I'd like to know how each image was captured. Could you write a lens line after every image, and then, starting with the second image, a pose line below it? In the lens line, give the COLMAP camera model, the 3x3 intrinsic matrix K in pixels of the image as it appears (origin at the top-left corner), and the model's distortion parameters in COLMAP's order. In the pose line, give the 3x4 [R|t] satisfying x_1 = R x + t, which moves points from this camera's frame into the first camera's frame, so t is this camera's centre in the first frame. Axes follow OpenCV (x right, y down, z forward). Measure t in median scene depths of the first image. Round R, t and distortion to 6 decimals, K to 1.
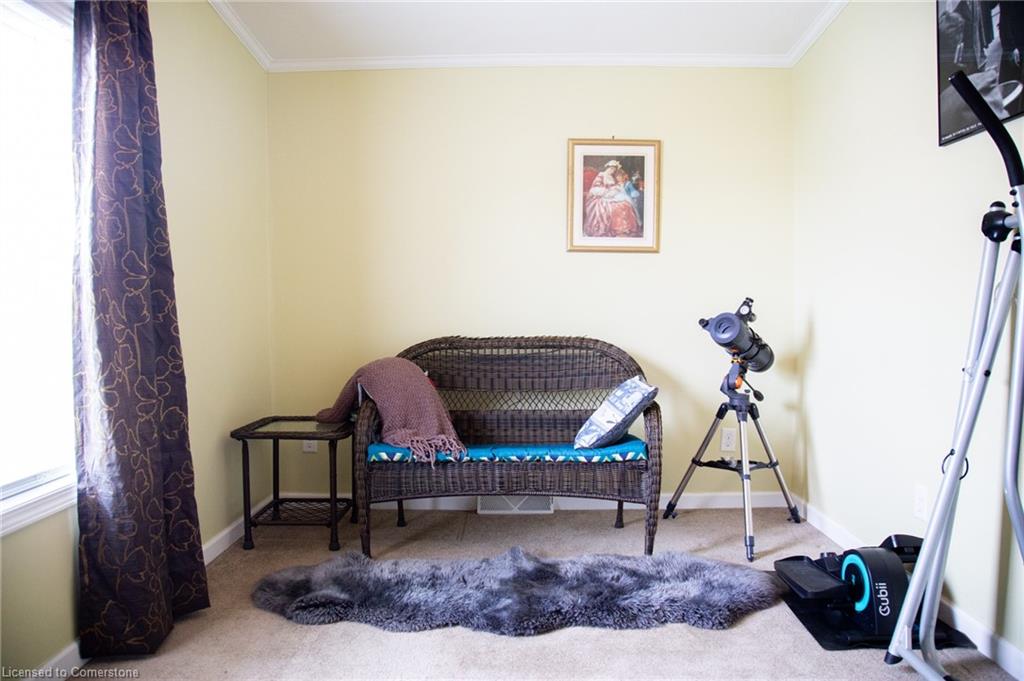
lens RADIAL K [[694.4, 0, 506.1], [0, 694.4, 341.8], [0, 0, 1]] dist [-0.124315, 0.073553]
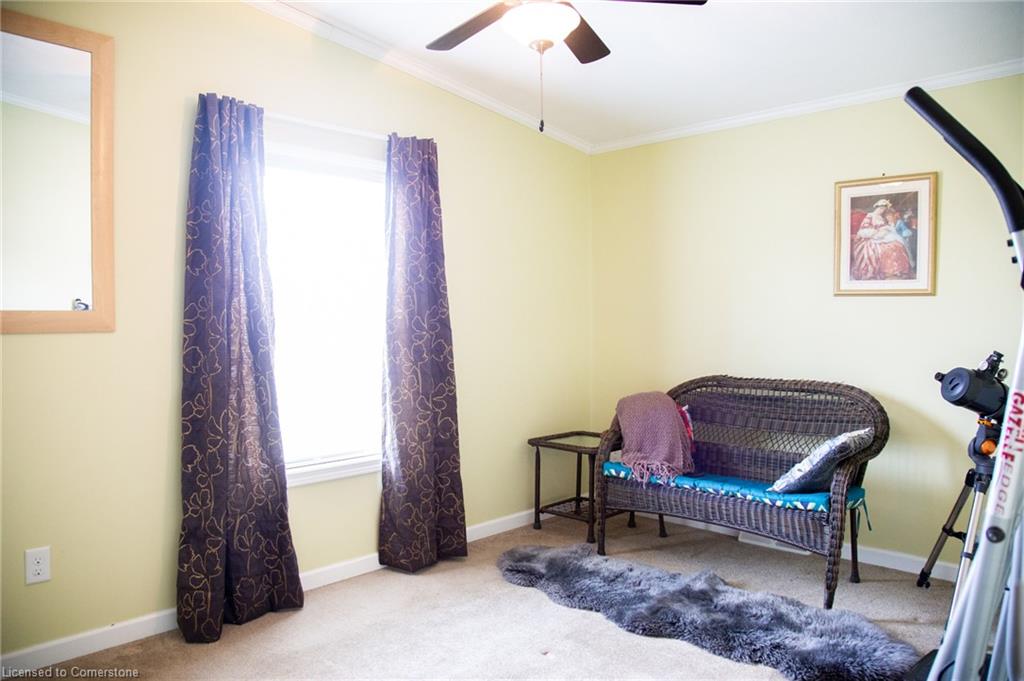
lens RADIAL K [[694.4, 0, 506.1], [0, 694.4, 341.8], [0, 0, 1]] dist [-0.124315, 0.073553]
pose [[0.735655, 0.023497, -0.676949, 0.509545], [-0.035360, 0.999368, -0.003739, -0.055950], [0.676433, 0.026688, 0.736021, -0.042503]]
